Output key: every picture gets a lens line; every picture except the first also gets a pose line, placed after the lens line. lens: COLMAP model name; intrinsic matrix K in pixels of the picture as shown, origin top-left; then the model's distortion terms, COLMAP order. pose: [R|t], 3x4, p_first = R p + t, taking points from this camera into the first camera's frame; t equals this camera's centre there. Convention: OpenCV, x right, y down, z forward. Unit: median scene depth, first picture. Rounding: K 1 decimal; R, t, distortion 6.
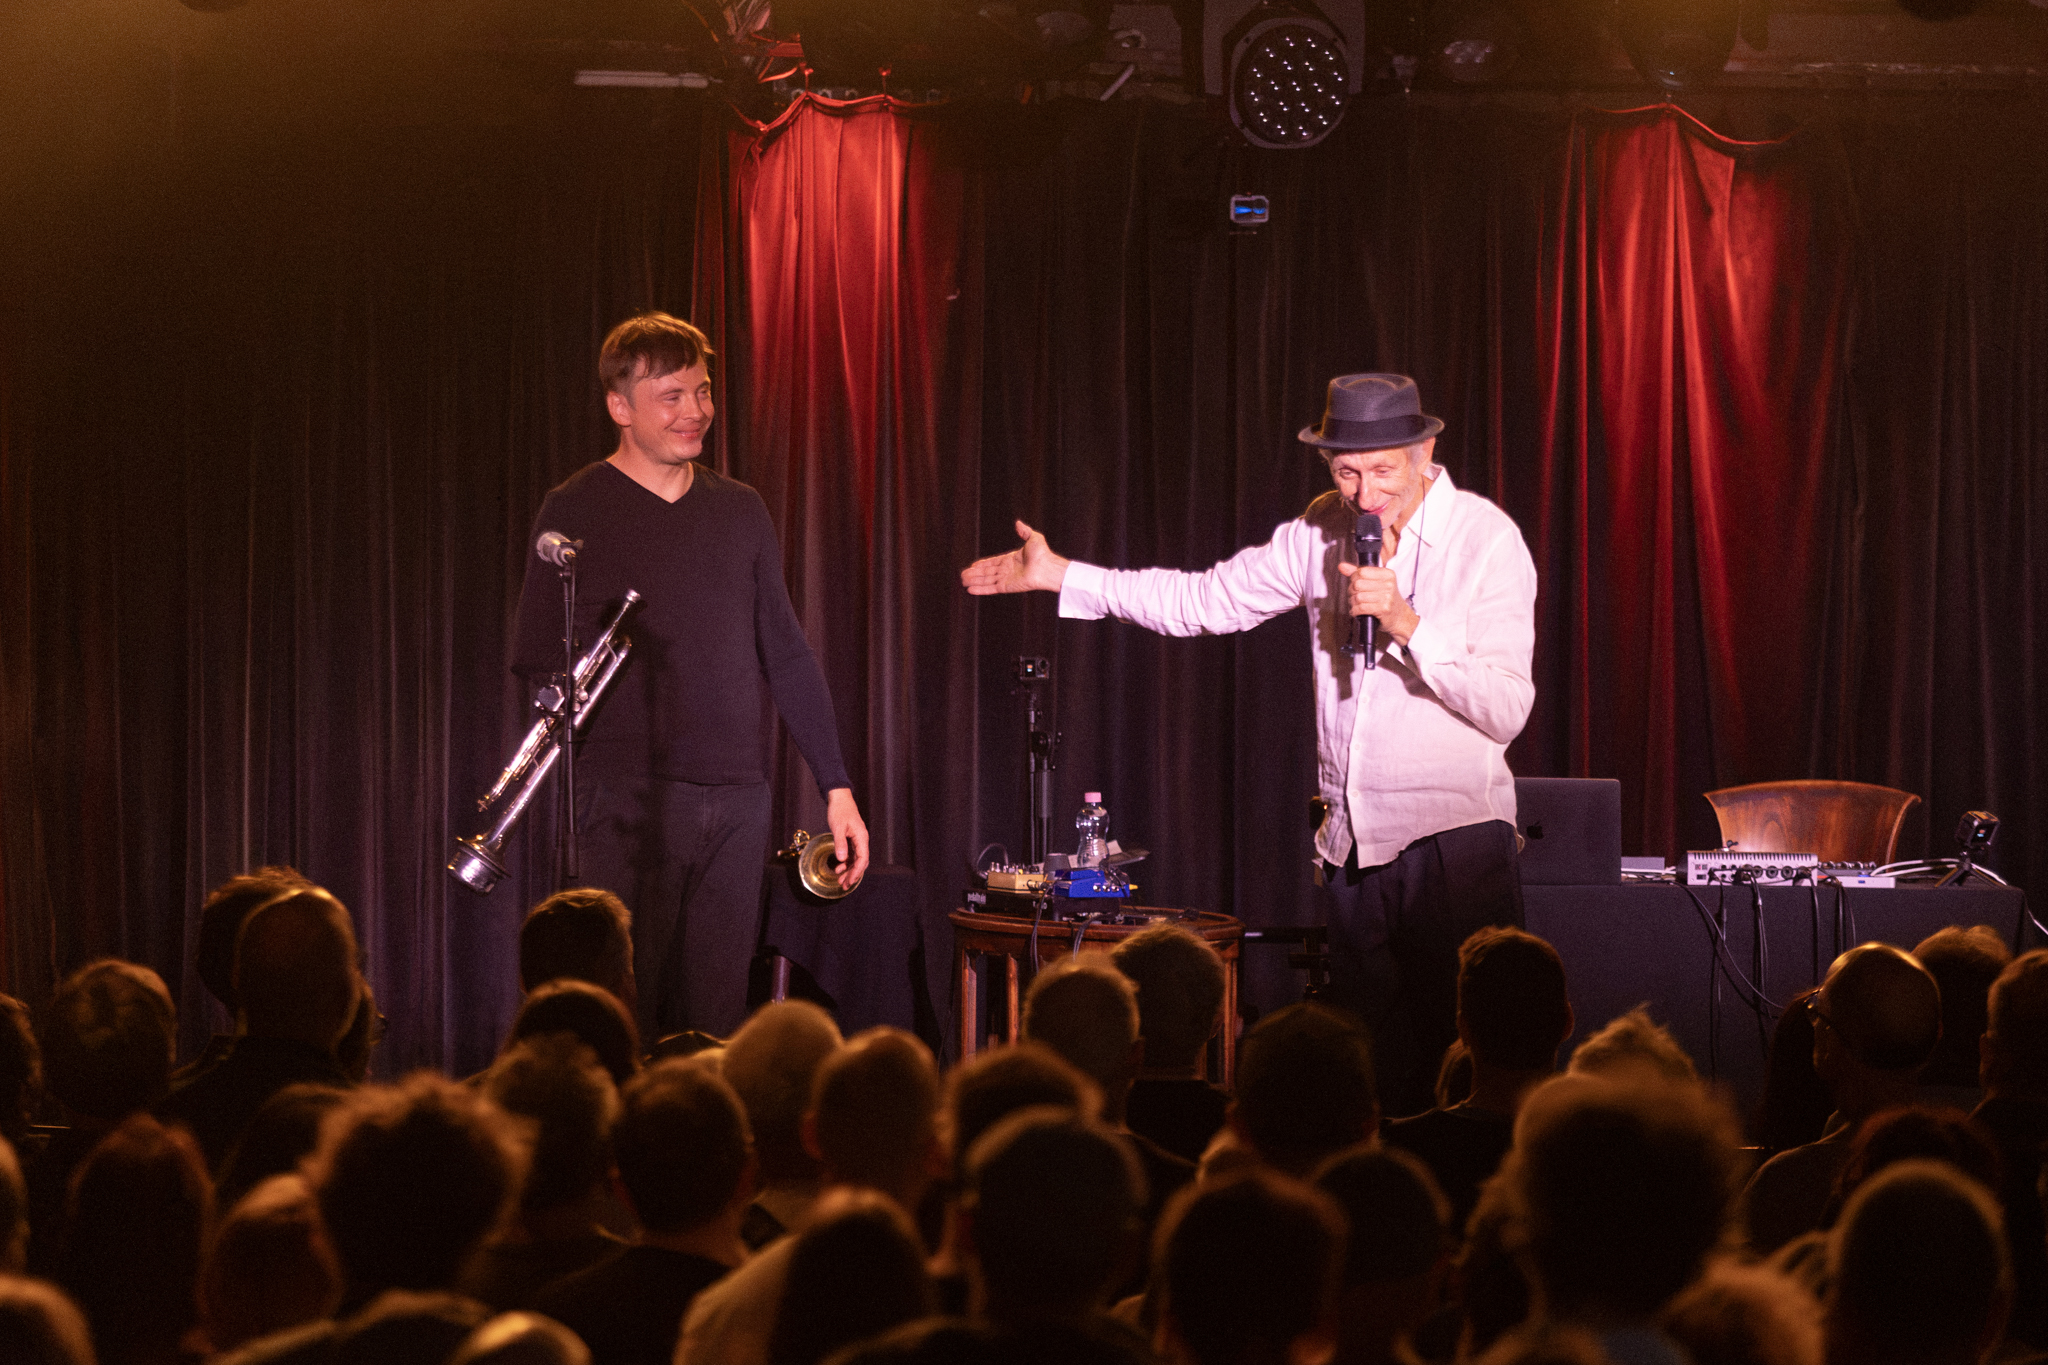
lens RADIAL K [[9870.8, 0, 1023.9], [0, 9870.8, 682.8], [0, 0, 1]] dist [-0.249227, 0.000000]
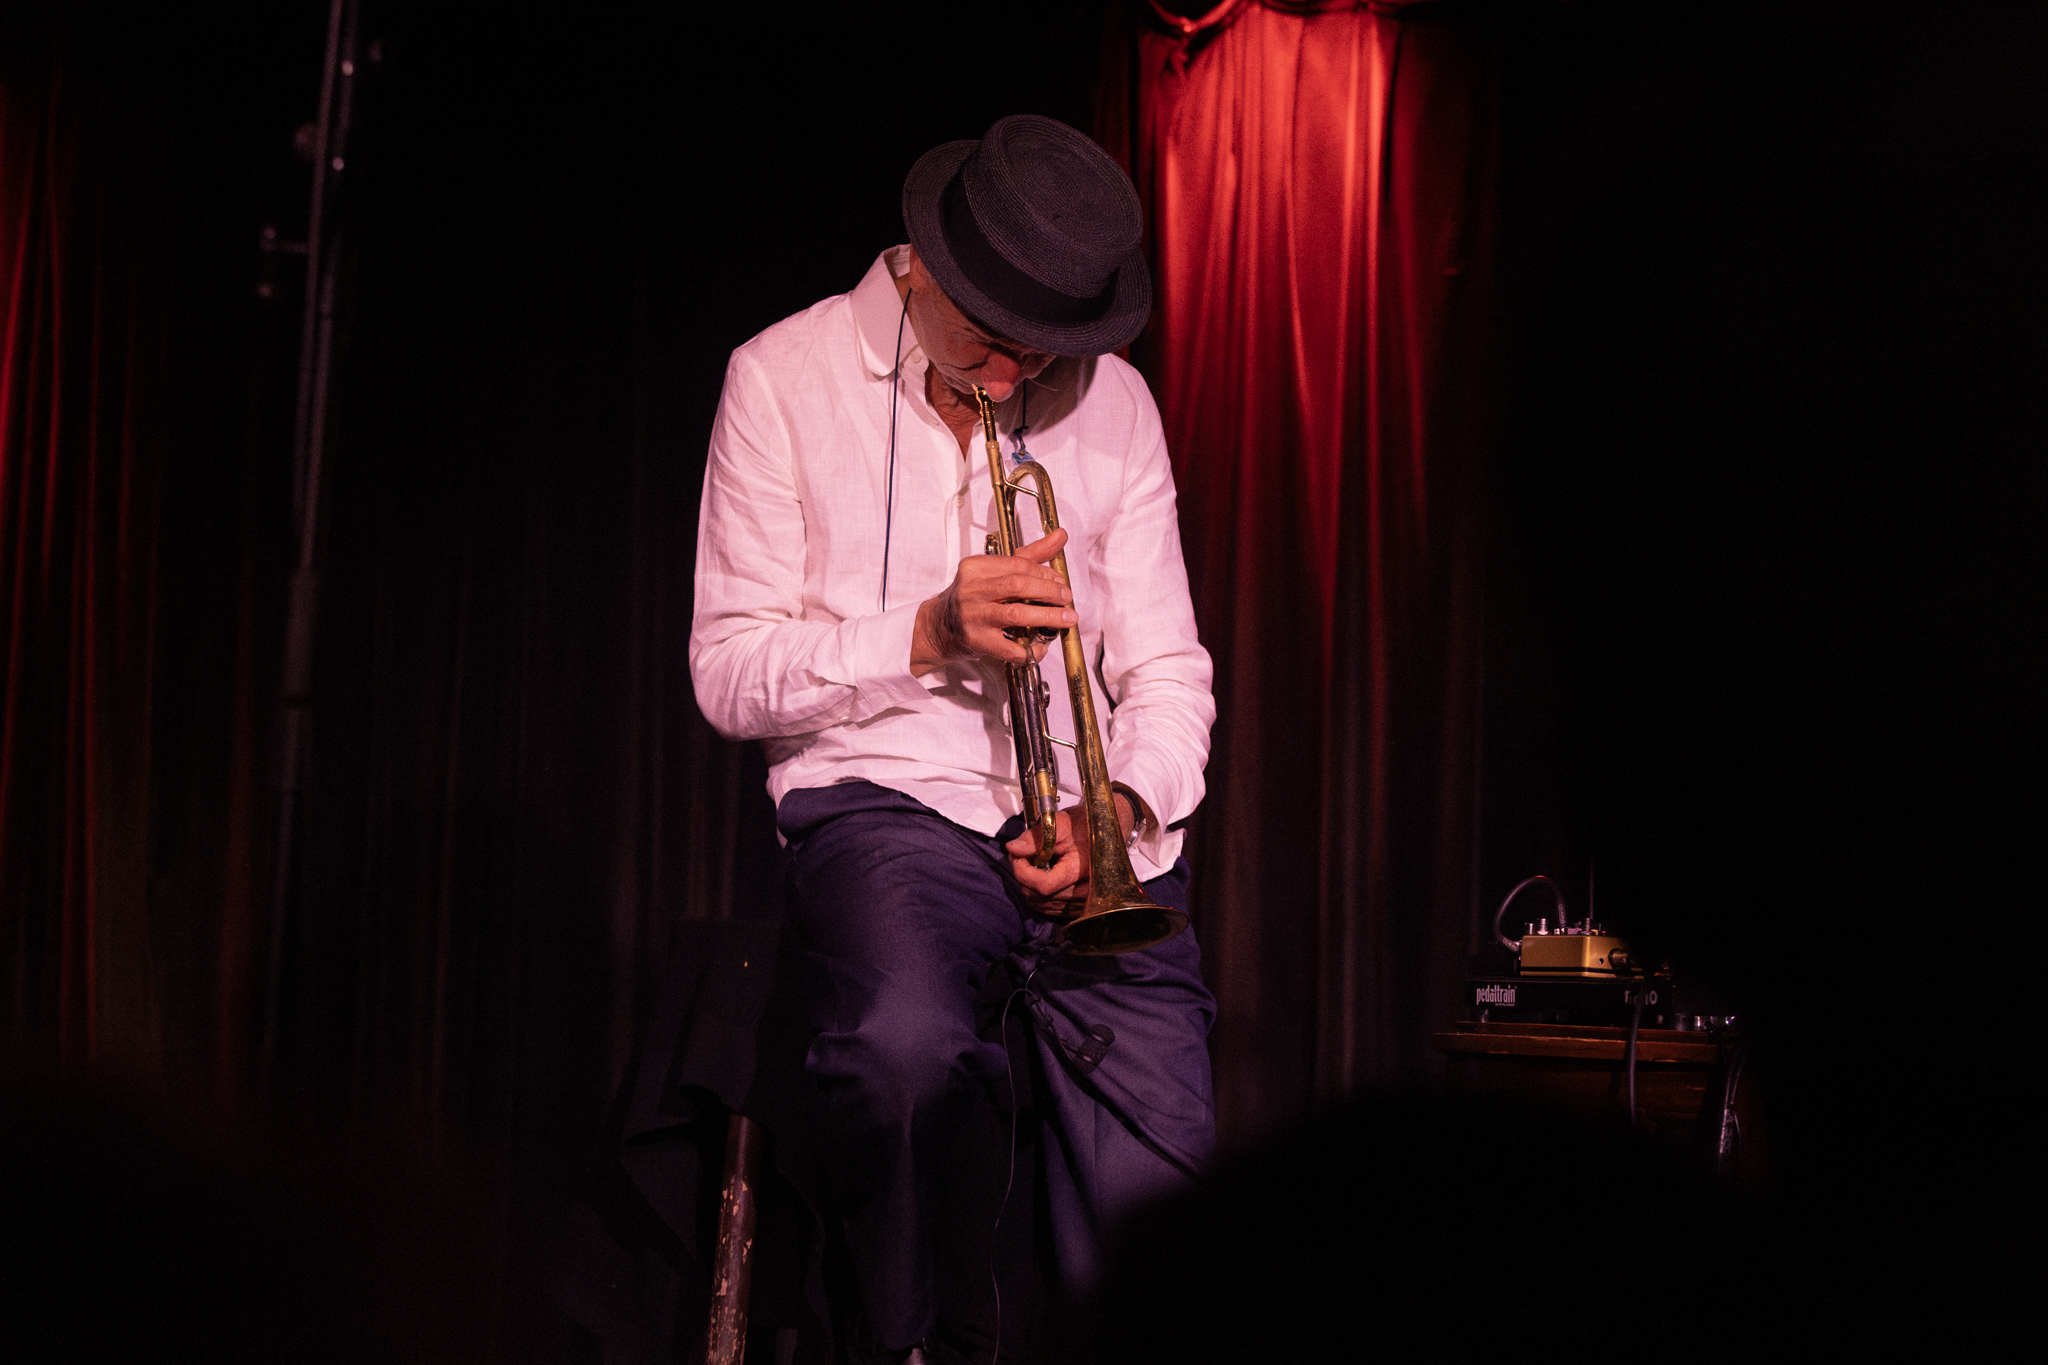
lens RADIAL K [[4352.5, 0, 1024.9], [0, 4352.5, 678.3], [0, 0, 1]] dist [-0.163272, 0.000000]
pose [[0.994464, 0.022381, -0.102669, -0.005249], [-0.034619, 0.992289, -0.119014, 0.027257], [0.099214, 0.121909, 0.987570, 0.697858]]
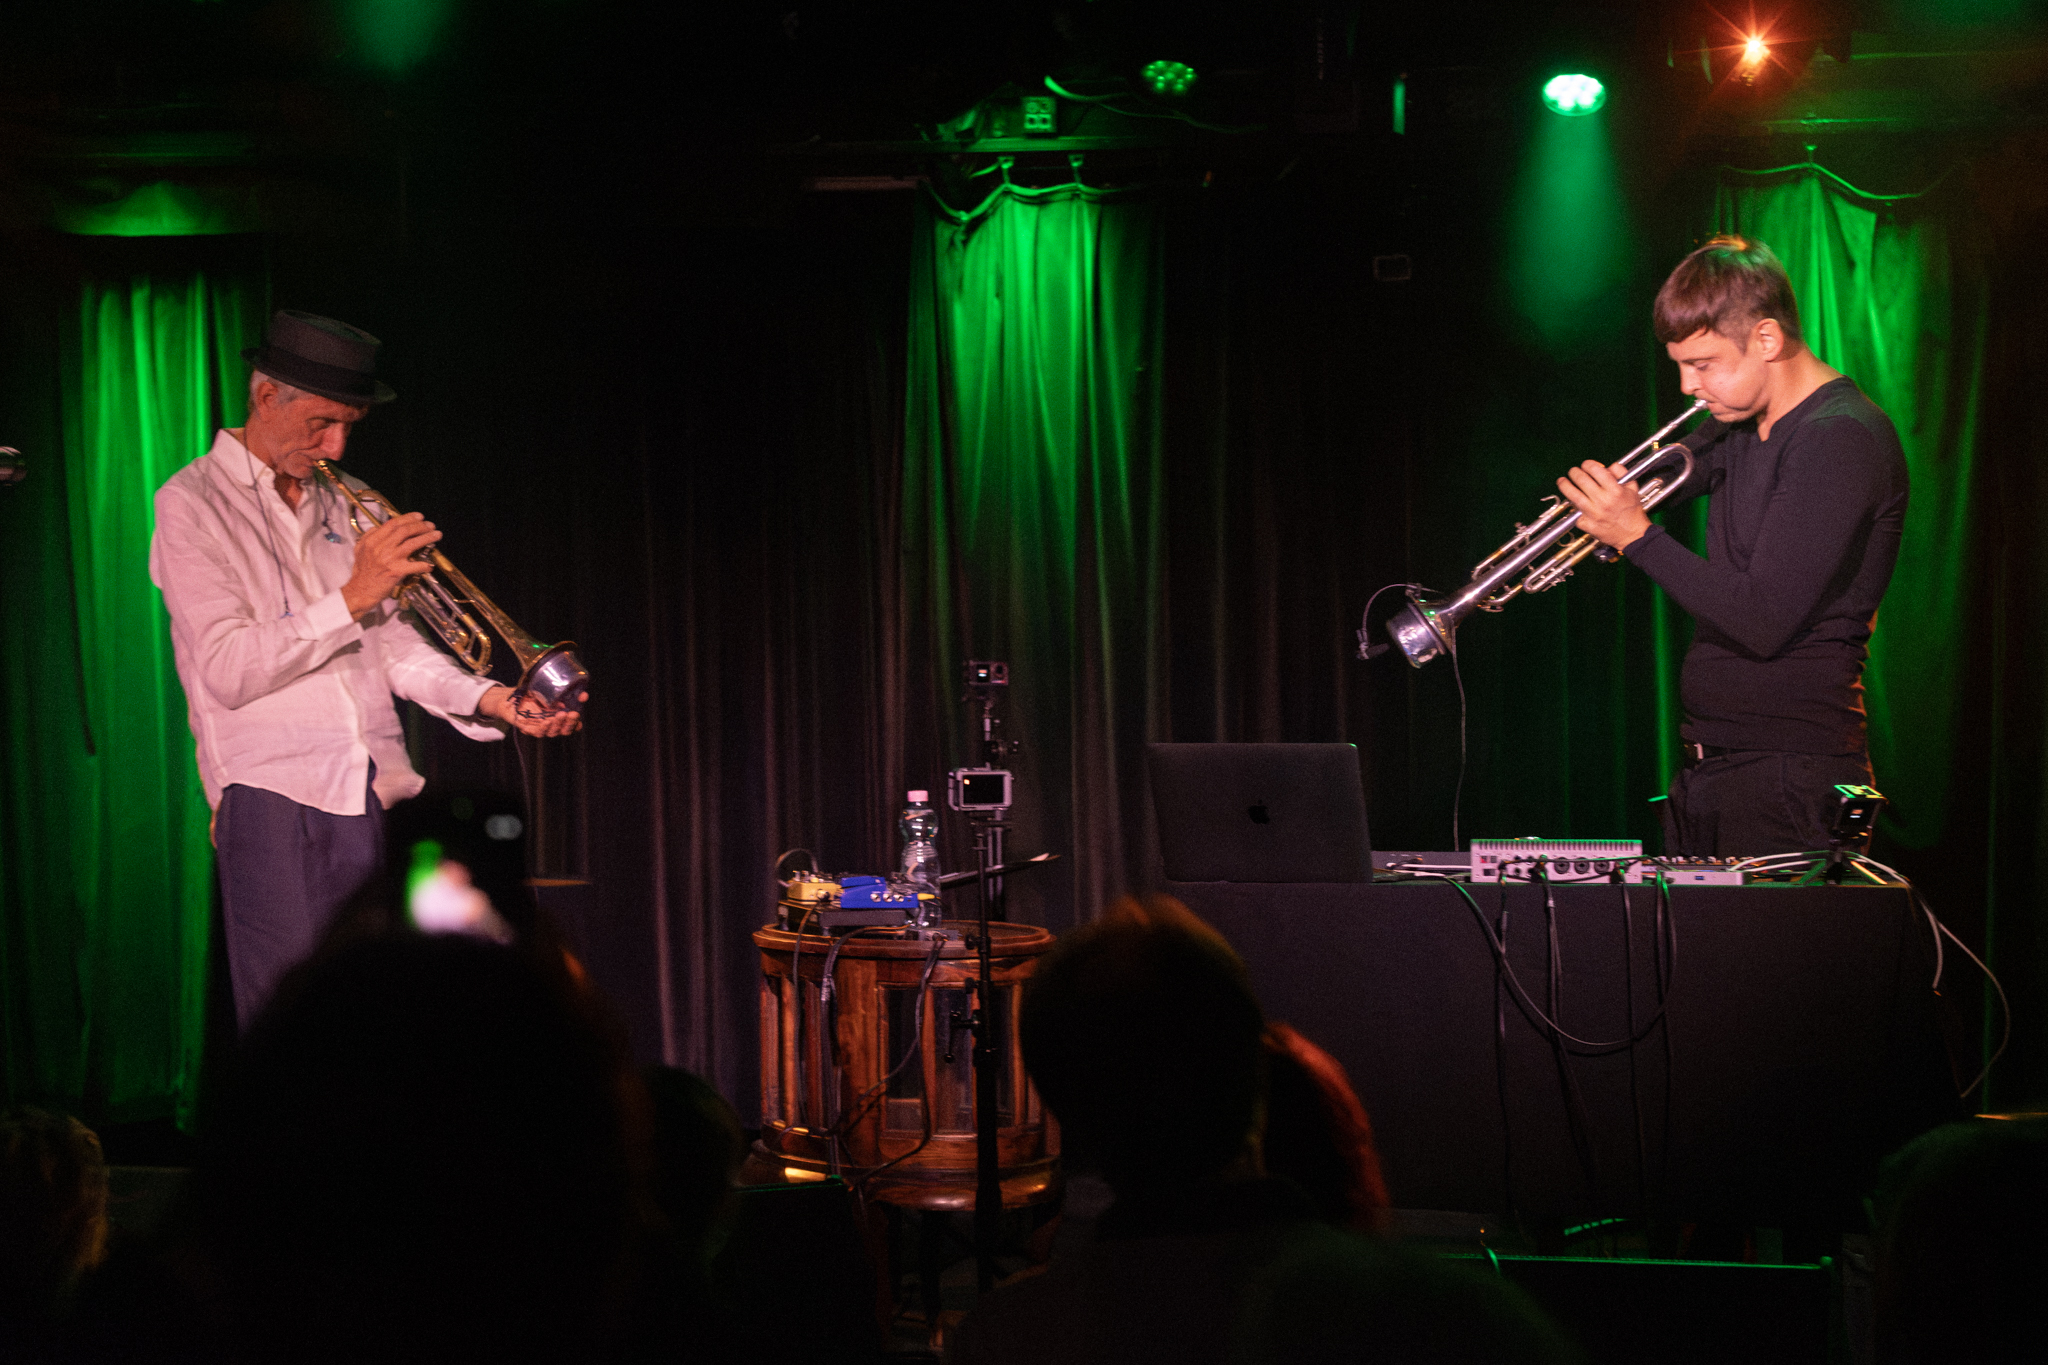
lens RADIAL K [[4352.5, 0, 1024.1], [0, 4352.5, 683.8], [0, 0, 1]] dist [-0.163272, 0.000000]
pose [[0.969468, -0.015011, -0.244758, 0.095965], [0.004113, 0.998980, -0.044976, 0.016471], [0.245183, 0.042597, 0.968541, 0.540911]]
